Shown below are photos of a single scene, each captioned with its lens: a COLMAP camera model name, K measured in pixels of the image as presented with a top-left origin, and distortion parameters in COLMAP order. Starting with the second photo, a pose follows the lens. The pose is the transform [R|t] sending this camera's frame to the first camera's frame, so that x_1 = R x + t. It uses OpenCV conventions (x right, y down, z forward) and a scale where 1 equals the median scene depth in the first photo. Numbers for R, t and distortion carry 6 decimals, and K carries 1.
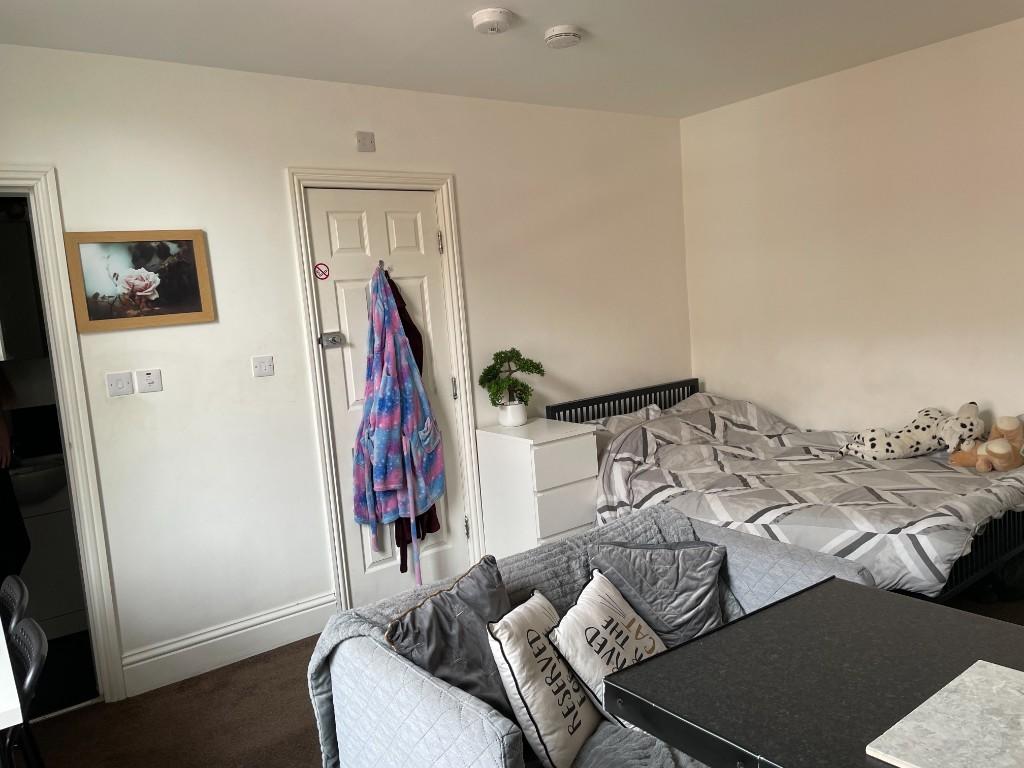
lens RADIAL K [[774.8, 0, 511.8], [0, 774.8, 384.6], [0, 0, 1]] dist [0.021274, -0.017646]
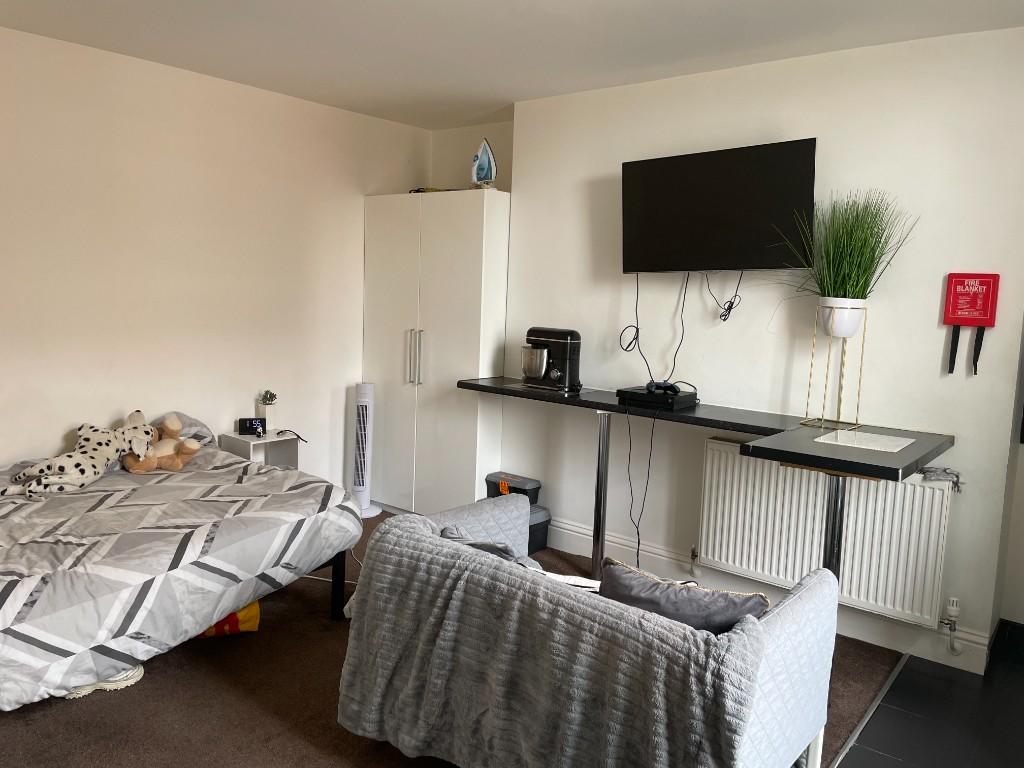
lens RADIAL K [[774.8, 0, 511.4], [0, 774.8, 382.1], [0, 0, 1]] dist [0.021274, -0.017646]
pose [[-0.257099, -0.050475, 0.965066, -0.578281], [0.084060, 0.993682, 0.074366, -0.054136], [-0.962722, 0.100243, -0.251231, 0.821009]]
